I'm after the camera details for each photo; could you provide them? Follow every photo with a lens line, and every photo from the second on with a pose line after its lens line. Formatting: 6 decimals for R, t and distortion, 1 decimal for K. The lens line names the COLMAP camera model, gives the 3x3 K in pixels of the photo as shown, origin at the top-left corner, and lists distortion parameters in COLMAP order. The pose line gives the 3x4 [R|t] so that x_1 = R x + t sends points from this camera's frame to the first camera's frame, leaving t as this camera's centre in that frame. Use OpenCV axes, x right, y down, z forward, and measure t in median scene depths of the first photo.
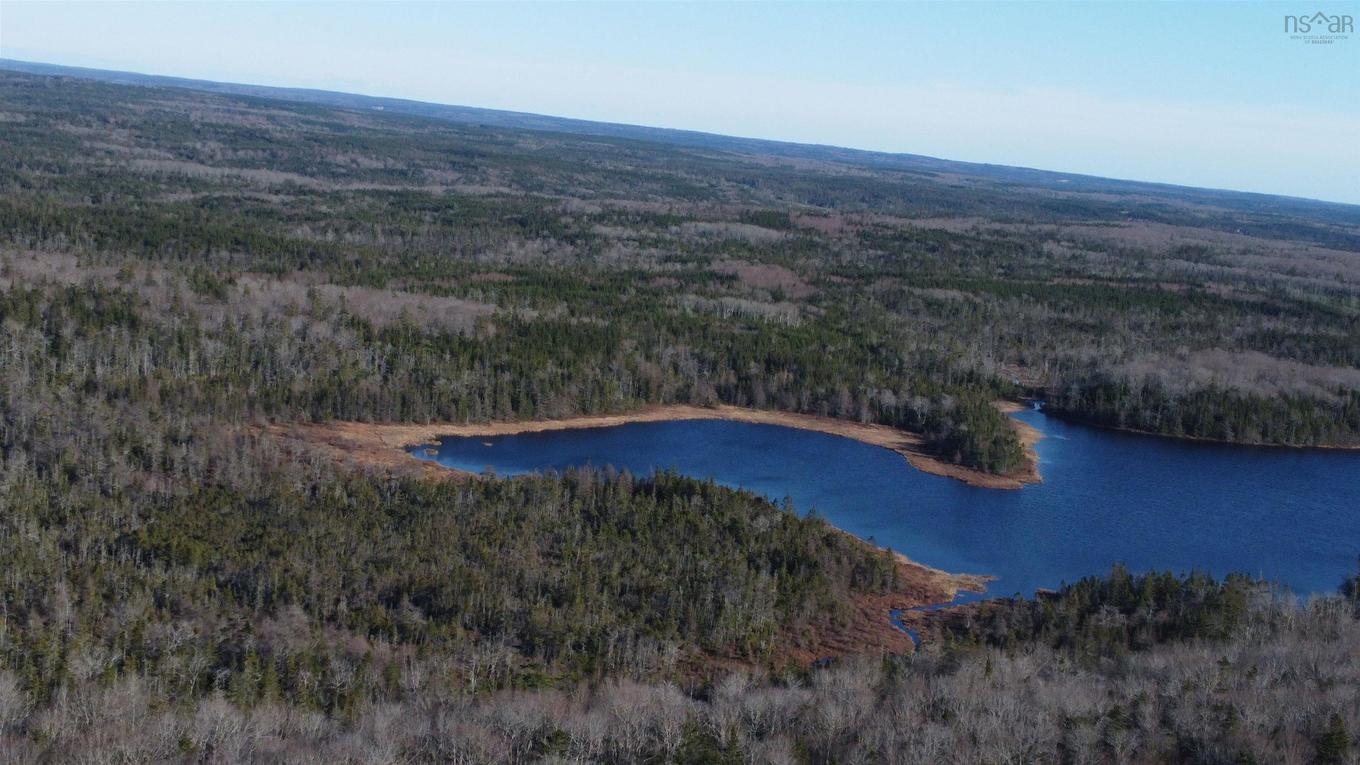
lens RADIAL K [[2046.6, 0, 677.3], [0, 2046.6, 379.8], [0, 0, 1]] dist [0.025338, -0.095061]
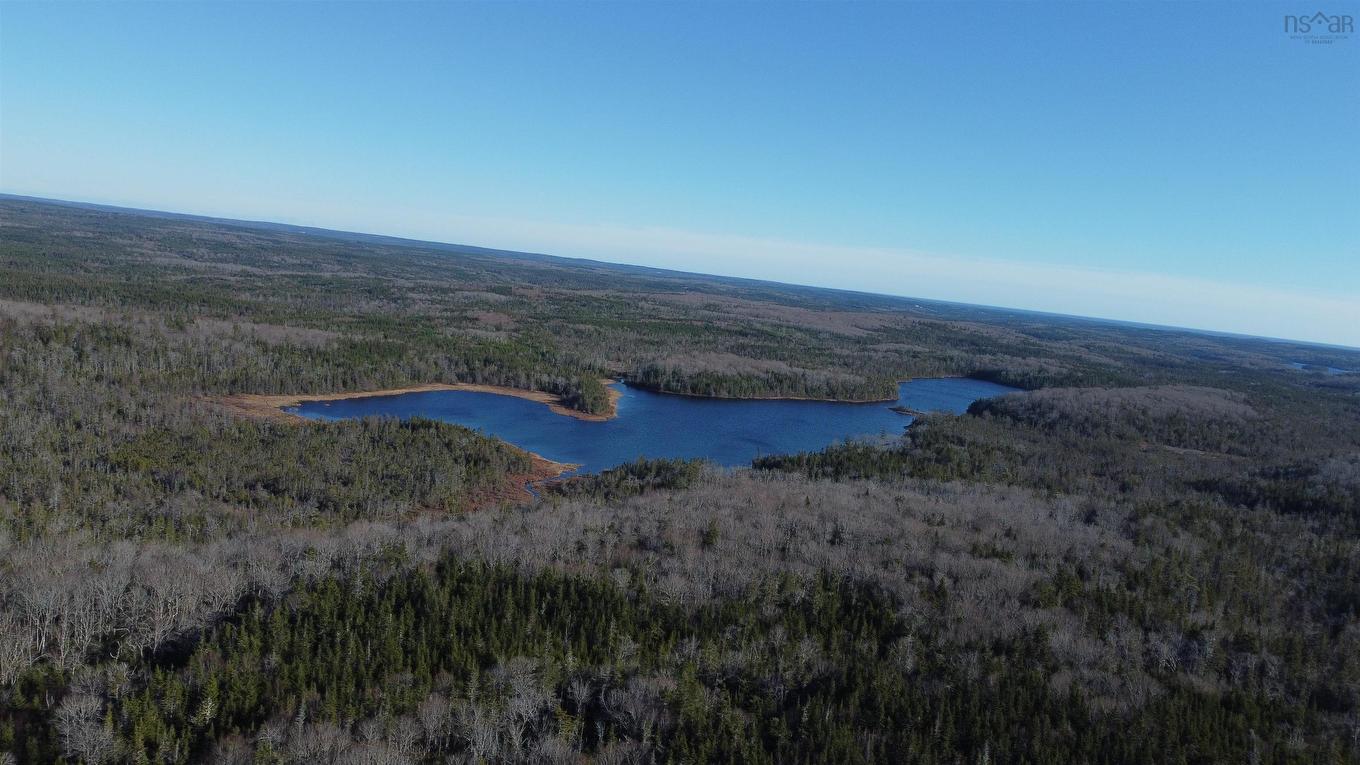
lens RADIAL K [[1024.4, 0, 679.2], [0, 1024.4, 382.6], [0, 0, 1]] dist [0.006463, -0.012022]
pose [[0.979345, -0.017041, 0.201477, 0.031267], [0.014941, 0.999817, 0.011939, 0.003582], [-0.201644, -0.008682, 0.979420, -0.004014]]
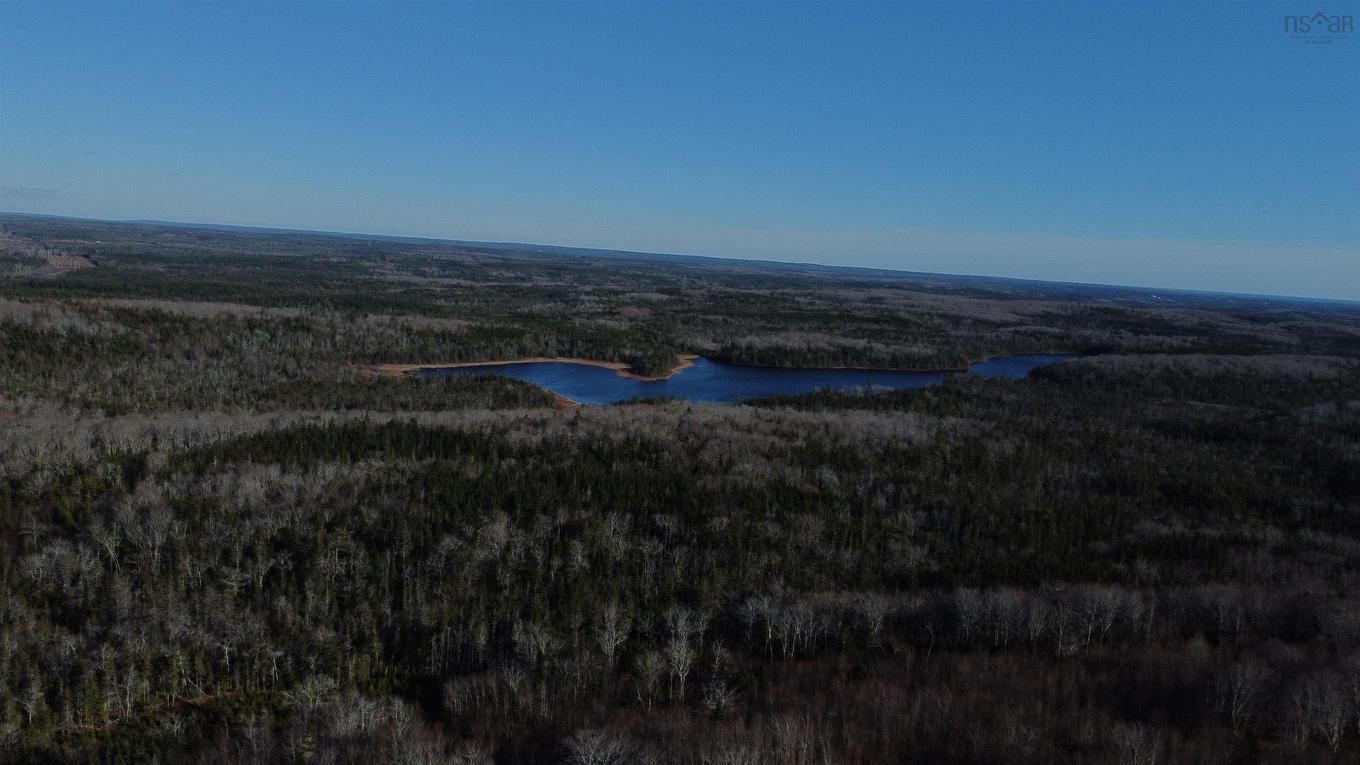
lens RADIAL K [[1024.4, 0, 679.2], [0, 1024.4, 382.6], [0, 0, 1]] dist [0.006463, -0.012022]
pose [[0.999072, -0.036025, -0.023599, 0.198312], [0.036048, 0.999350, 0.000563, 0.048214], [0.023563, -0.001413, 0.999721, -0.225404]]
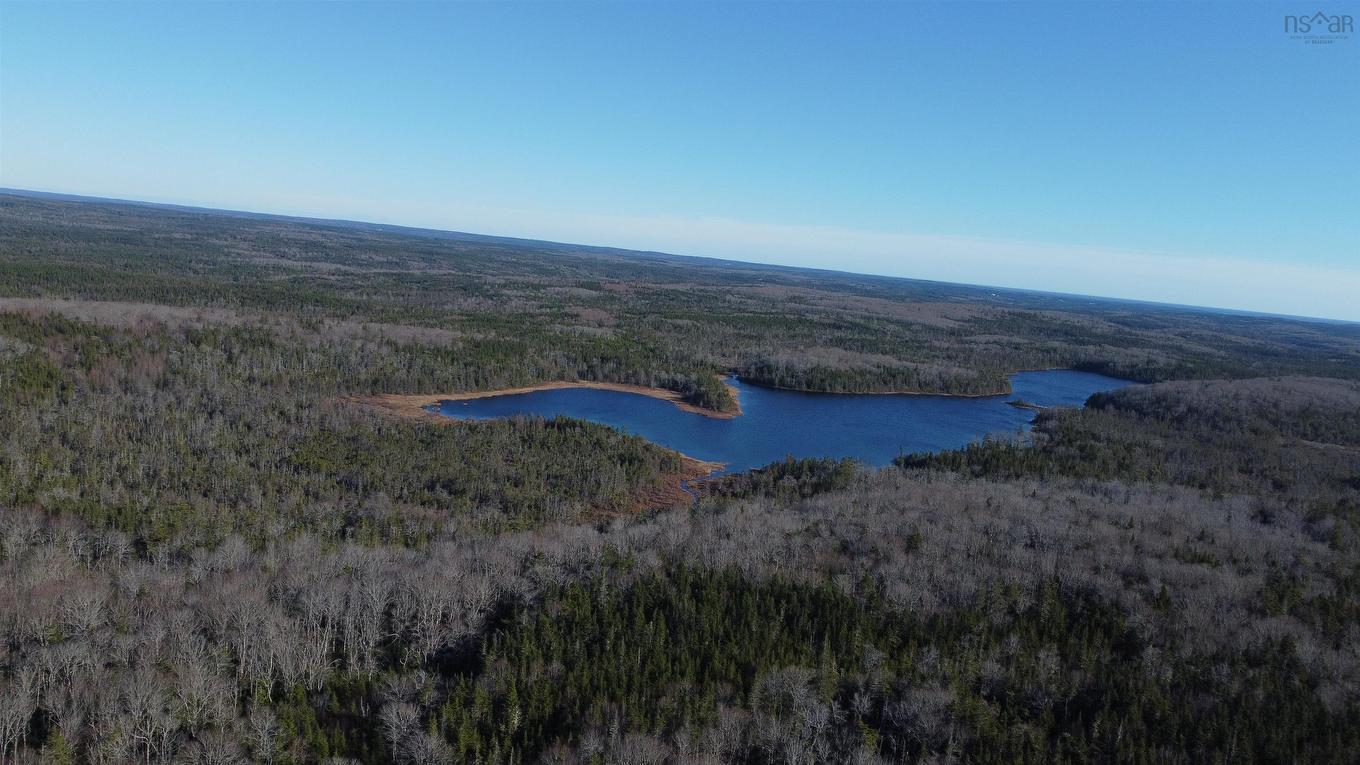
lens RADIAL K [[1023.4, 0, 678.8], [0, 1023.4, 386.2], [0, 0, 1]] dist [0.005643, -0.009564]
pose [[0.990363, -0.025640, 0.136098, -0.019535], [0.022798, 0.999489, 0.022397, -0.002180], [-0.136603, -0.019079, 0.990442, 0.005639]]
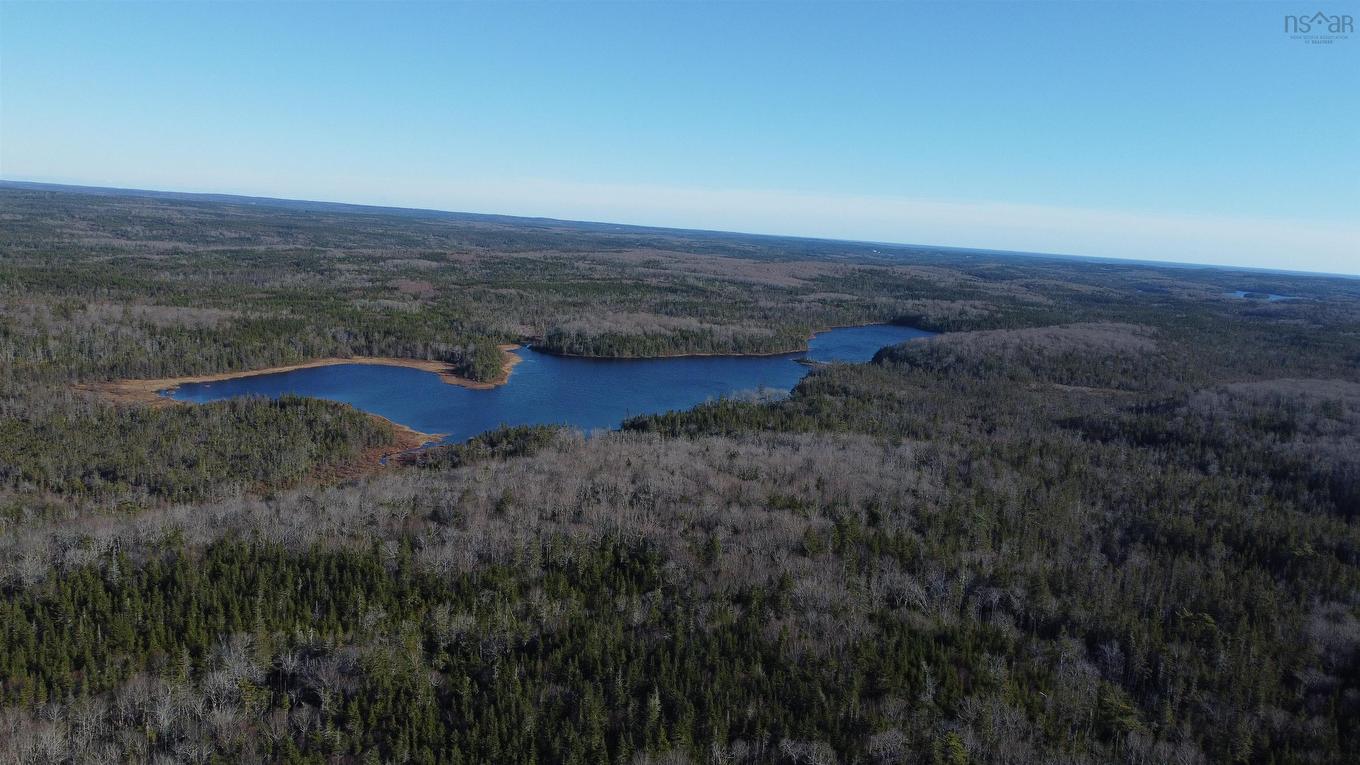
lens RADIAL K [[1023.4, 0, 678.8], [0, 1023.4, 386.2], [0, 0, 1]] dist [0.005643, -0.009564]
pose [[0.970930, -0.073547, 0.227784, 0.100105], [0.061159, 0.996263, 0.060984, -0.000088], [-0.231418, -0.045280, 0.971800, -0.034114]]
